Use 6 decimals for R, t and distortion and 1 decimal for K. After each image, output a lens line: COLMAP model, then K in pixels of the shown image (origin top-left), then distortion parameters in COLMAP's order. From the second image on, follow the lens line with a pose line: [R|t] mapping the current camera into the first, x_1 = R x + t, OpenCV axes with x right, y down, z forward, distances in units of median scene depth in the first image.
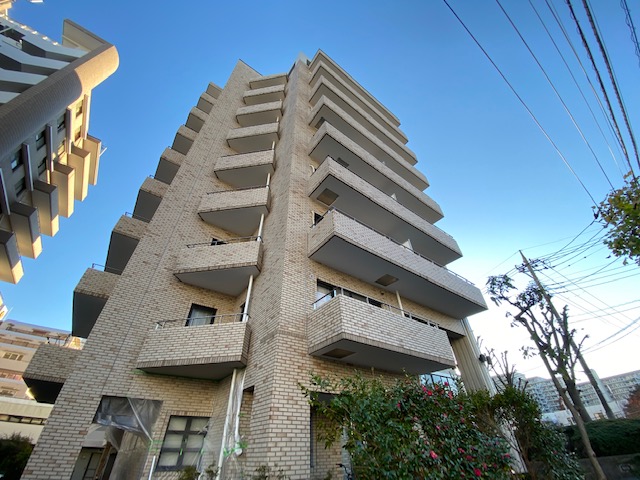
lens RADIAL K [[259.5, 0, 320.4], [0, 259.5, 239.3], [0, 0, 1]] dist [0.009835, -0.015105]
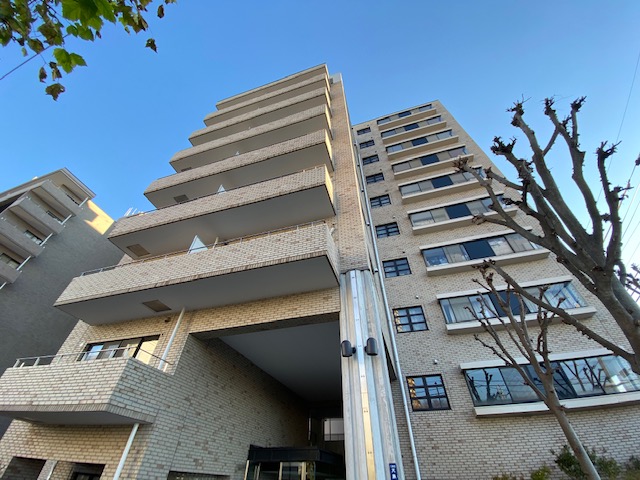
lens RADIAL K [[259.5, 0, 318.0], [0, 259.5, 234.5], [0, 0, 1]] dist [0.009835, -0.015105]
pose [[0.585803, -0.545004, -0.599838, 1.331894], [0.497155, 0.826165, -0.265118, 0.503412], [0.640056, -0.142906, 0.754922, 0.818016]]
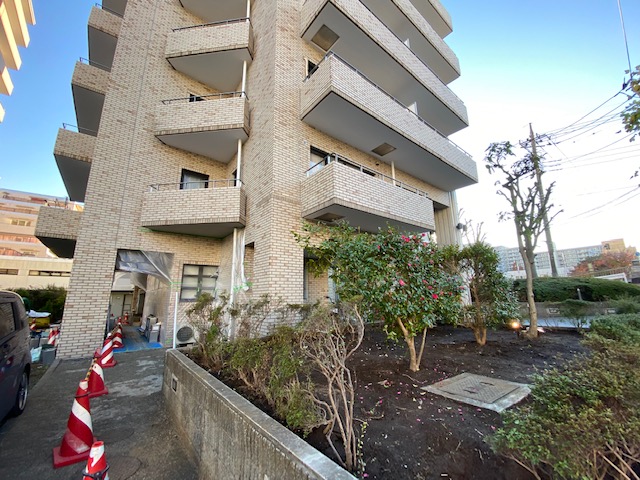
lens RADIAL K [[259.5, 0, 320.9], [0, 259.5, 240.5], [0, 0, 1]] dist [0.009835, -0.015105]
pose [[0.999480, 0.015773, 0.028113, 0.003224], [-0.026963, 0.887026, 0.460932, 0.023777], [-0.017667, -0.461450, 0.886990, 0.000966]]
